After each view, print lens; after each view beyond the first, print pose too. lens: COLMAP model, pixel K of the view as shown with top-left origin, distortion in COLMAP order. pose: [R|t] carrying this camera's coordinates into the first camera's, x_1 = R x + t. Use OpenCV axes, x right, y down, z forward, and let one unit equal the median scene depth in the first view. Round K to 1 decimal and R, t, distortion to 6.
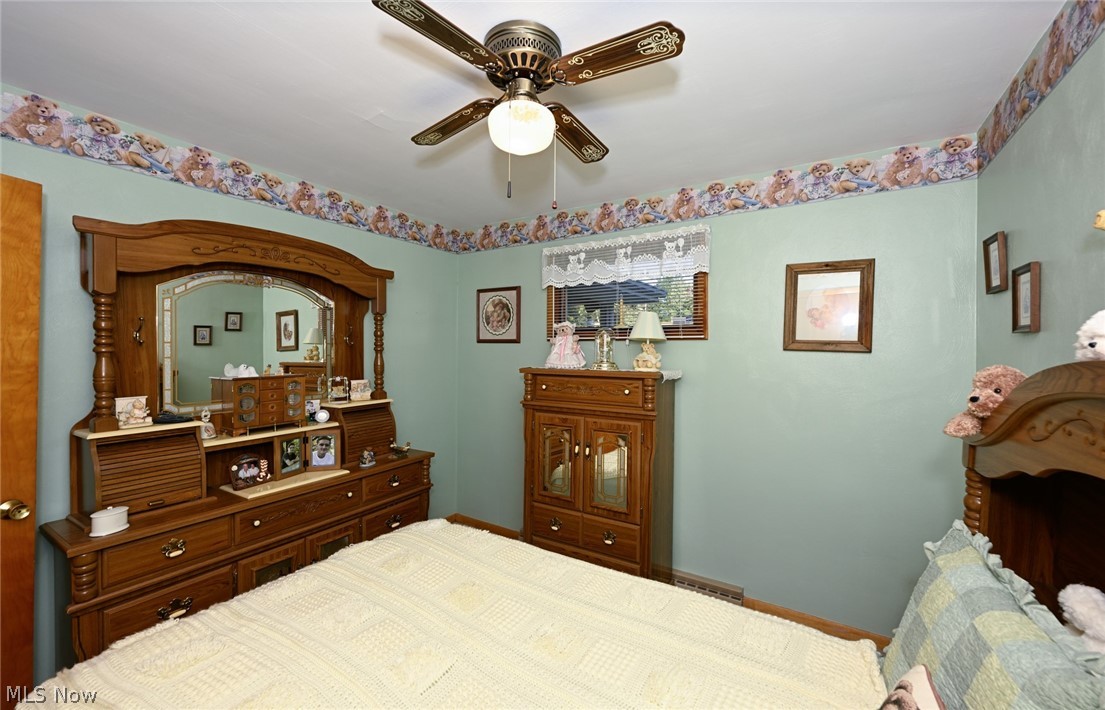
lens RADIAL K [[449.3, 0, 549.2], [0, 449.3, 353.9], [0, 0, 1]] dist [0.008482, 0.000651]
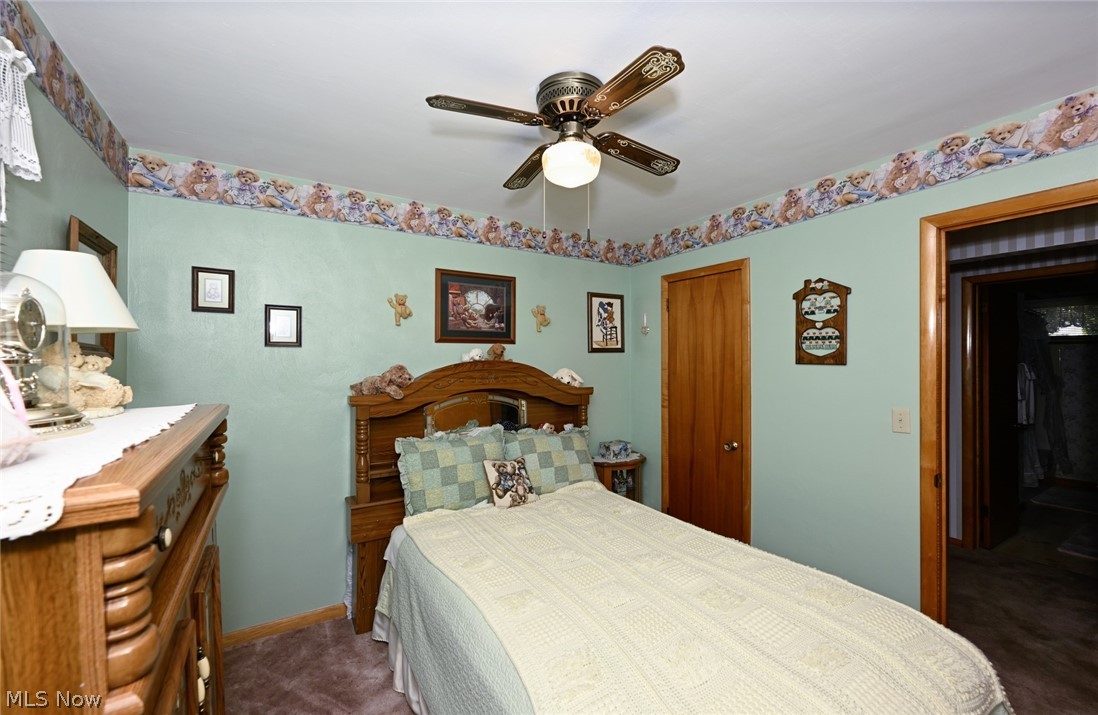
lens RADIAL K [[428.1, 0, 554.4], [0, 428.1, 362.4], [0, 0, 1]] dist [-0.012191, 0.001468]
pose [[0.909236, -0.007978, -0.416205, 0.063055], [0.004911, 0.999952, -0.008439, 0.000341], [0.416253, 0.005629, 0.909231, 0.092856]]
